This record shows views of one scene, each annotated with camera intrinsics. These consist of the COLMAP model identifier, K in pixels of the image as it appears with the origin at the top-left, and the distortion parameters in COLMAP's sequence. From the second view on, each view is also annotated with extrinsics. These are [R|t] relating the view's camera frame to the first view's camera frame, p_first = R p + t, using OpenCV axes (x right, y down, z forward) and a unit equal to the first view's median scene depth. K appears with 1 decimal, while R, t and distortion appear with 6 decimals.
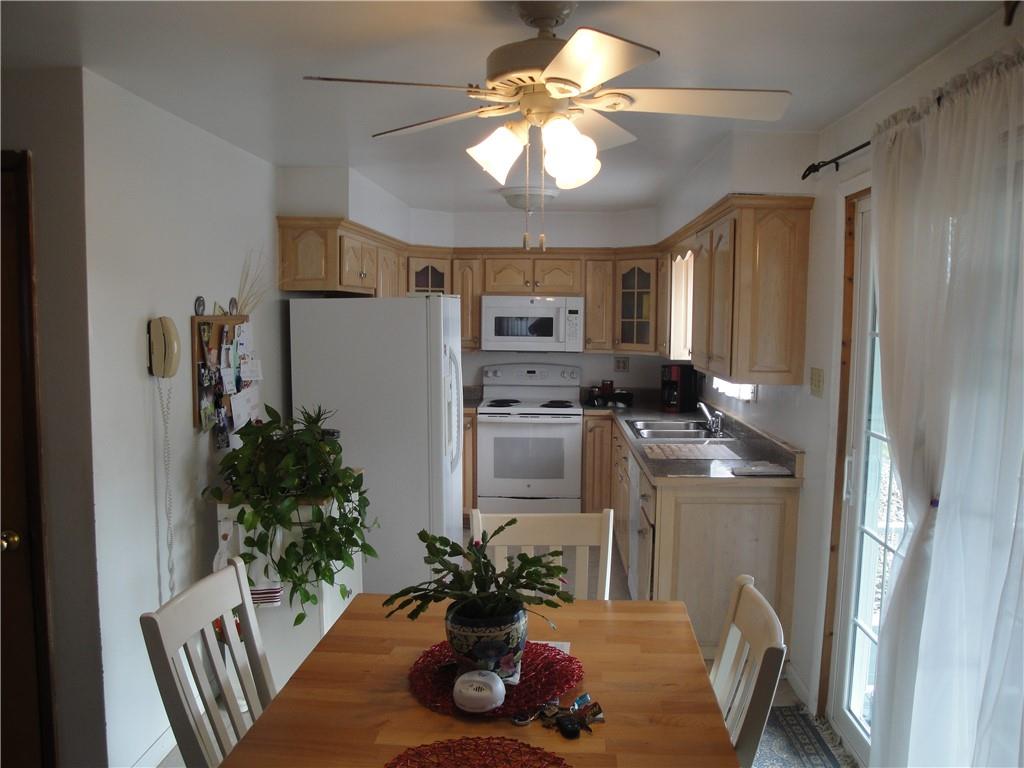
lens RADIAL K [[842.3, 0, 506.4], [0, 842.3, 393.8], [0, 0, 1]] dist [-0.171934, 0.150267]
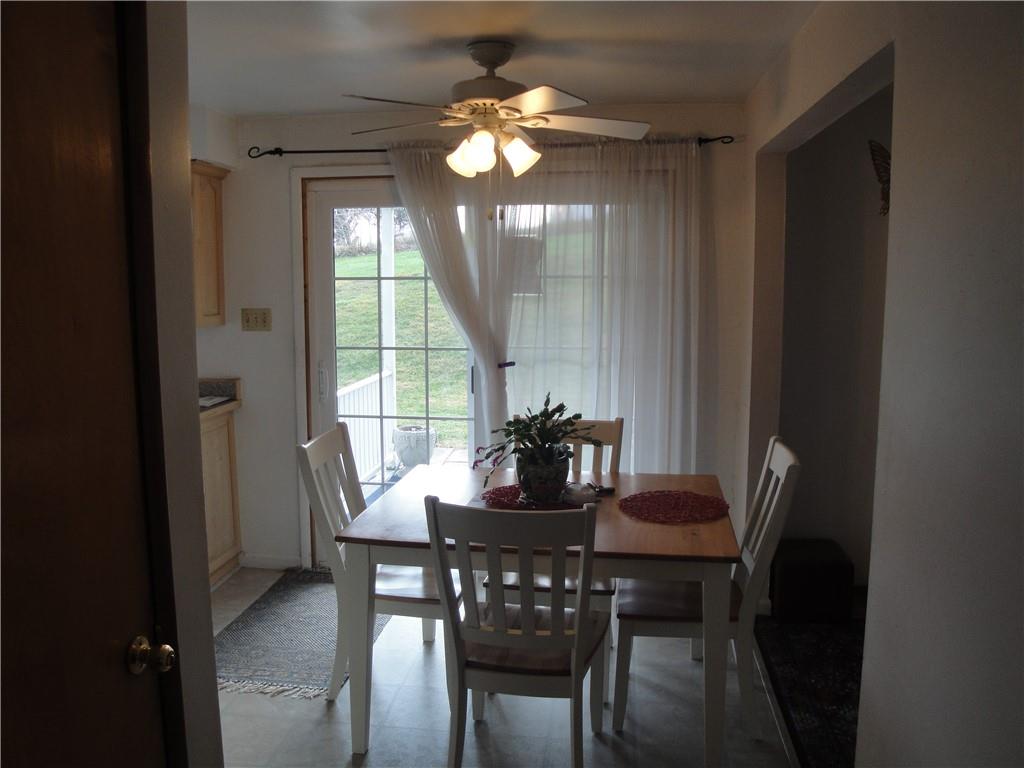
lens RADIAL K [[842.3, 0, 506.4], [0, 842.3, 393.8], [0, 0, 1]] dist [-0.171934, 0.150267]
pose [[0.079606, -0.143660, 0.986420, -0.462639], [0.090504, 0.986515, 0.136370, -0.021508], [-0.992709, 0.078420, 0.091534, 0.272939]]
